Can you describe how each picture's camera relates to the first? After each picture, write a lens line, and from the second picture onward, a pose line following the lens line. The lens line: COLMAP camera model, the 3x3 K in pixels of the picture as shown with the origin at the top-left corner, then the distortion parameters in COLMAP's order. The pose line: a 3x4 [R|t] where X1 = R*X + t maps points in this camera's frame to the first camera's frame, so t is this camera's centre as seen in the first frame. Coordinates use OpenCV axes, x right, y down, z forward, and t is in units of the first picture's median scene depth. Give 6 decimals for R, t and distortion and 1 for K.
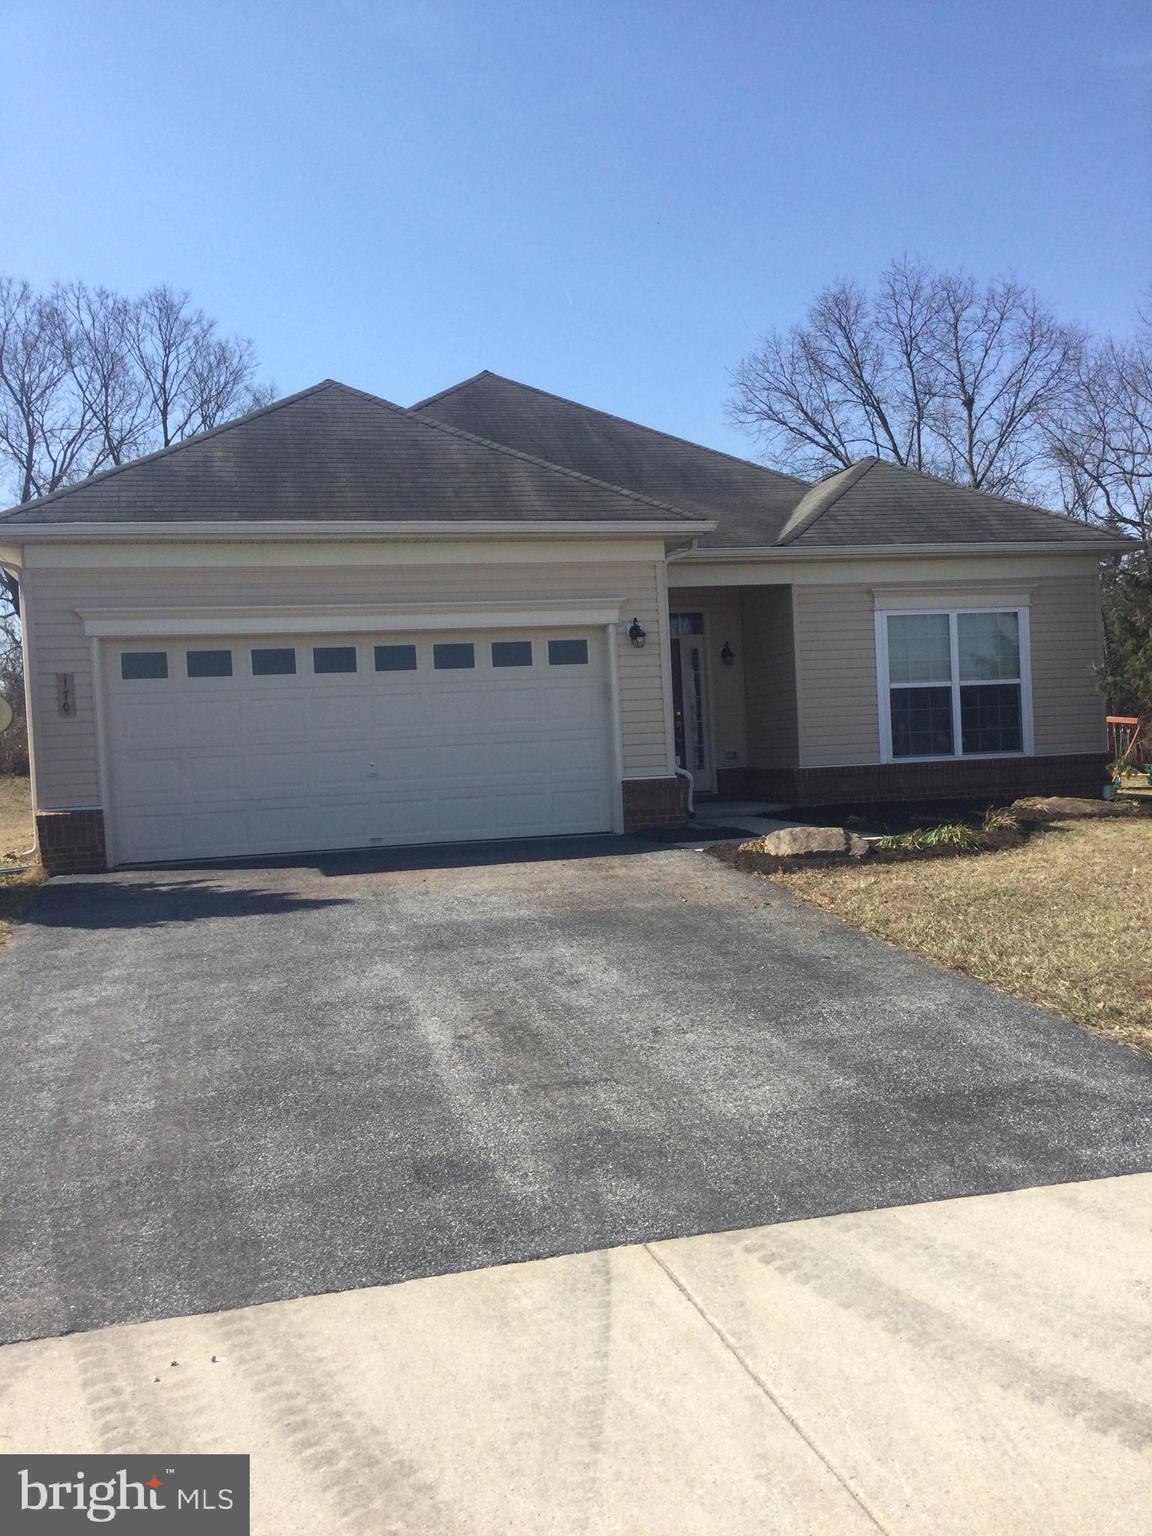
lens RADIAL K [[1406.3, 0, 569.1], [0, 1406.3, 758.9], [0, 0, 1]] dist [0.051590, 0.000000]
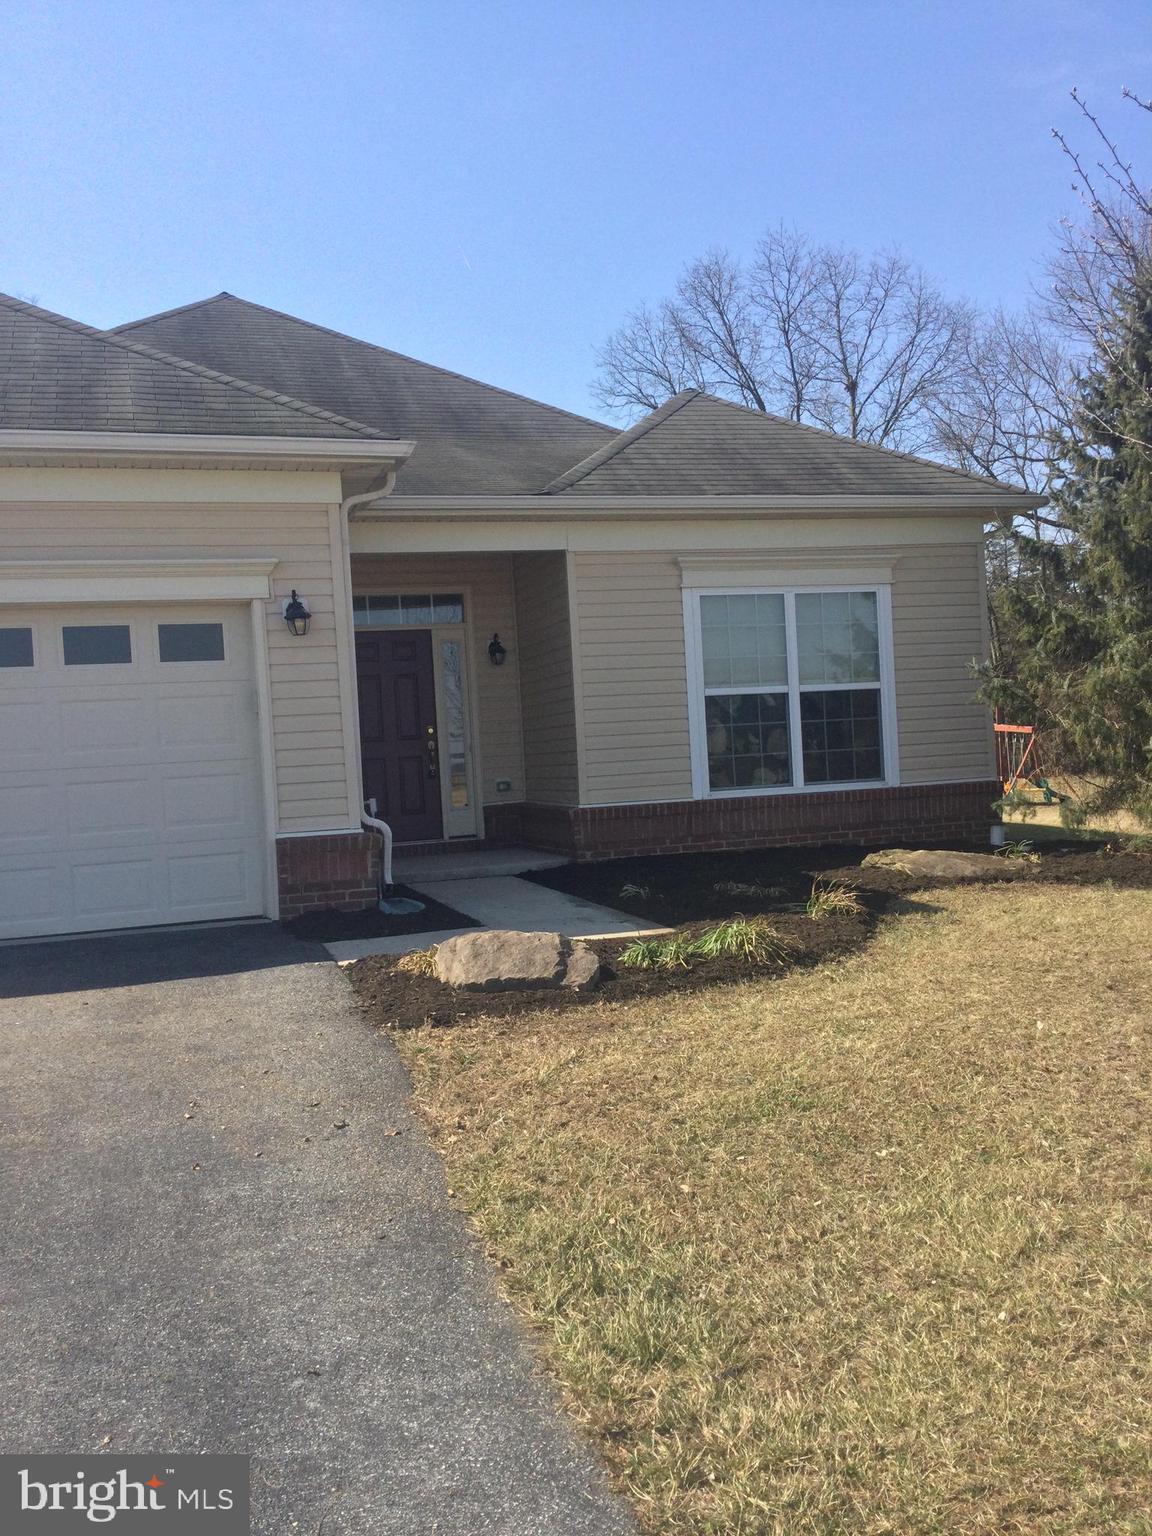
lens RADIAL K [[1406.3, 0, 571.7], [0, 1406.3, 774.6], [0, 0, 1]] dist [0.051590, 0.000000]
pose [[0.997641, -0.008685, 0.068093, 0.122502], [0.008290, 0.999947, 0.006078, -0.016079], [-0.068143, -0.005500, 0.997660, 0.314483]]
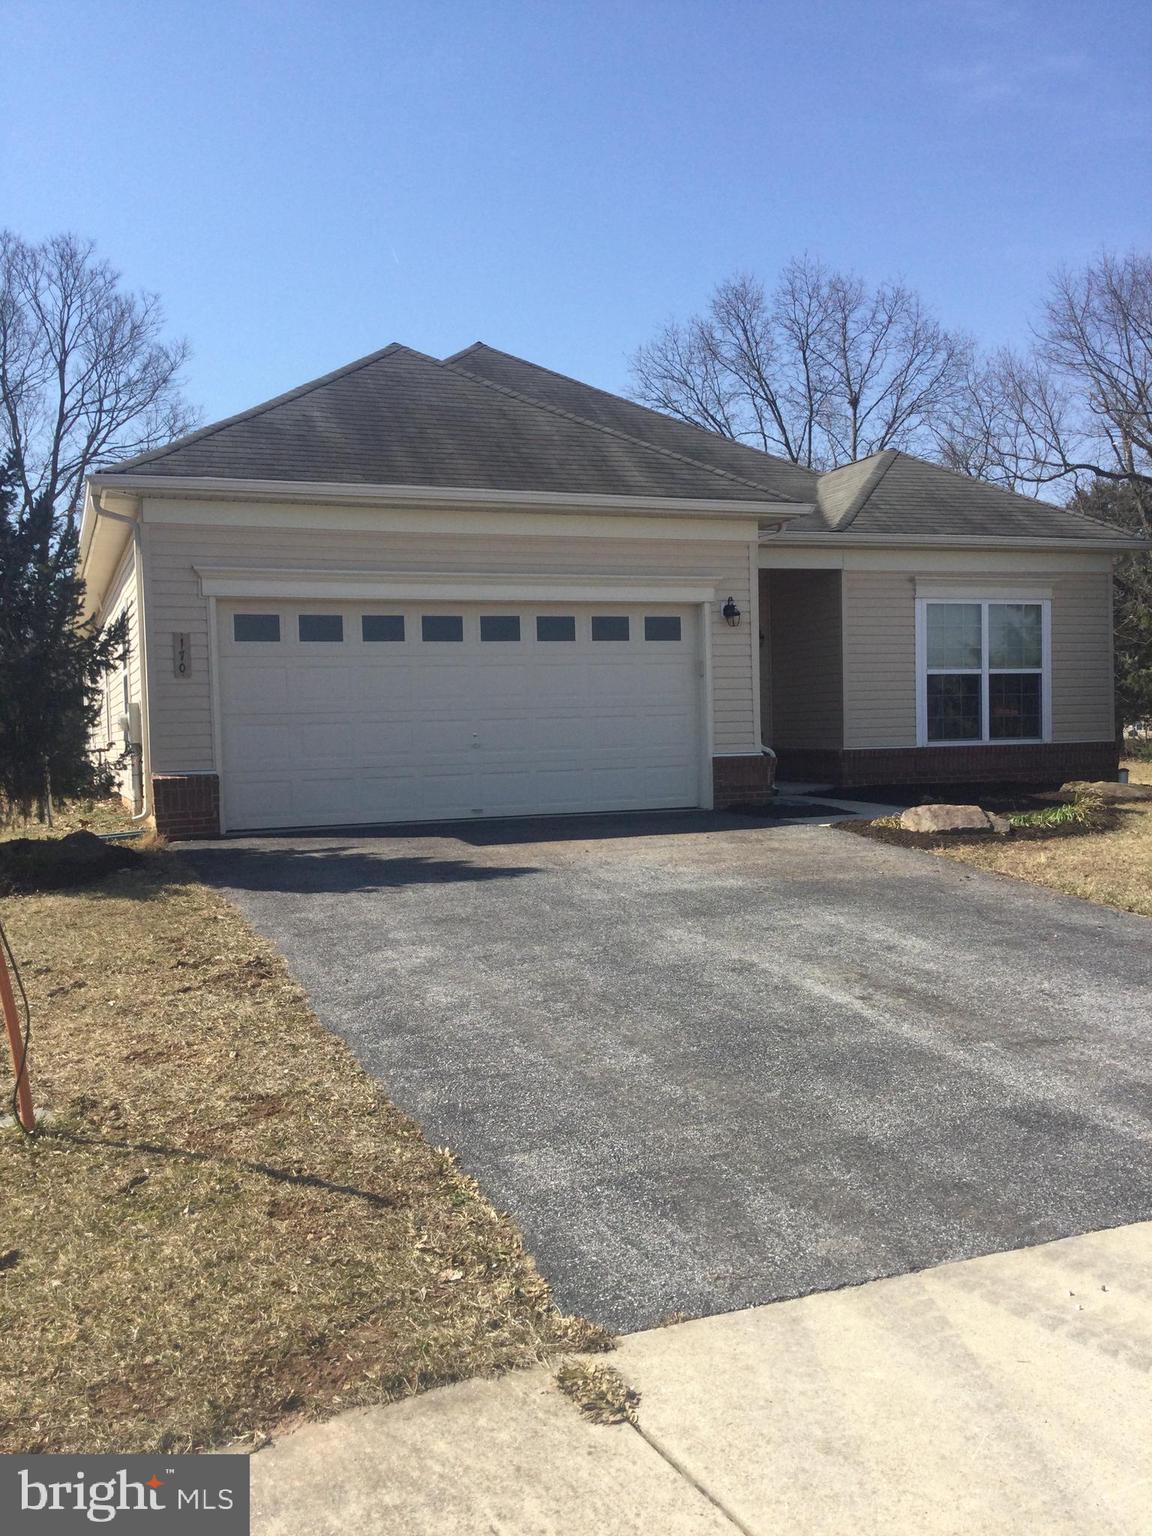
lens RADIAL K [[1406.3, 0, 567.6], [0, 1406.3, 760.0], [0, 0, 1]] dist [0.051590, 0.000000]
pose [[0.991885, 0.021350, 0.125332, -0.181930], [-0.023025, 0.999664, 0.011927, 0.007501], [-0.125035, -0.014716, 0.992043, 0.005167]]
